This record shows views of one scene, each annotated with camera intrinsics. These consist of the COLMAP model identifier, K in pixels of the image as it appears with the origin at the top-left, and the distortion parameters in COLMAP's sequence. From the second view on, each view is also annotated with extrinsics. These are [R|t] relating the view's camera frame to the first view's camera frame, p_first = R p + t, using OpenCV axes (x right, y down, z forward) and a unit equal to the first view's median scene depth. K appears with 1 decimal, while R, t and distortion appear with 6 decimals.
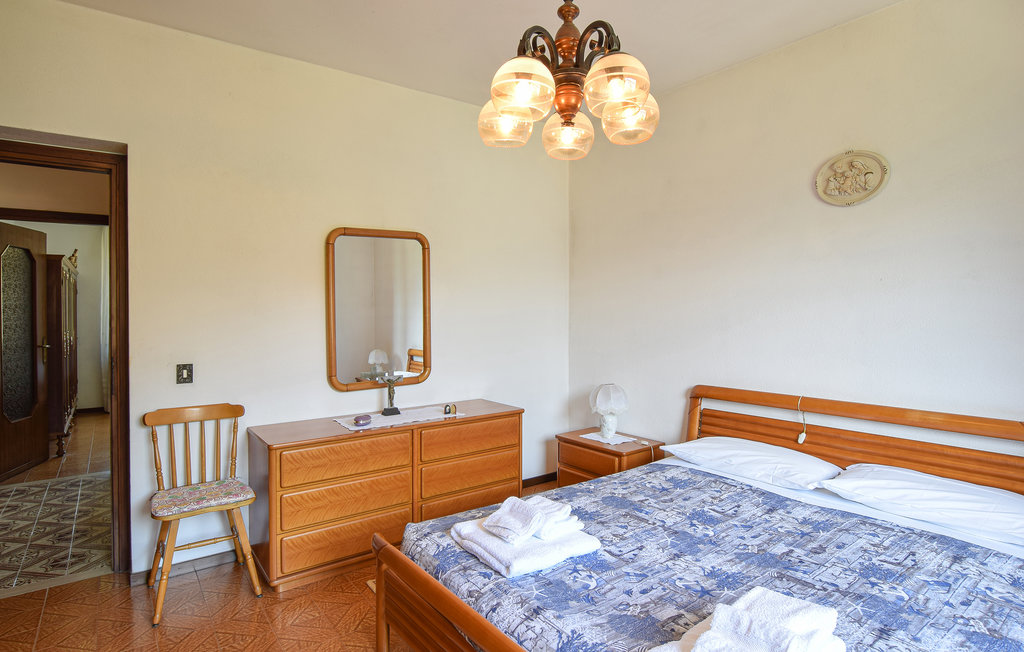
lens RADIAL K [[545.4, 0, 513.0], [0, 545.4, 307.9], [0, 0, 1]] dist [-0.000323, 0.000779]
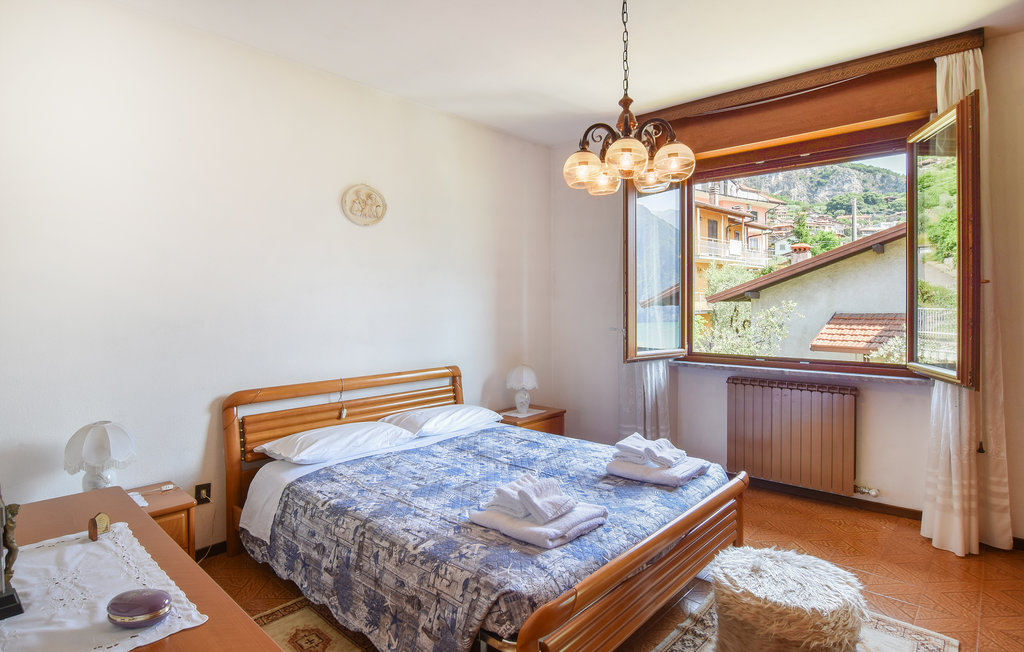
lens RADIAL K [[545.4, 0, 513.0], [0, 545.4, 307.9], [0, 0, 1]] dist [-0.000323, 0.000779]
pose [[-0.195594, -0.002413, 0.980682, -0.791351], [-0.006122, 0.999980, 0.001239, 0.005422], [-0.980666, -0.005762, -0.195605, 0.971249]]
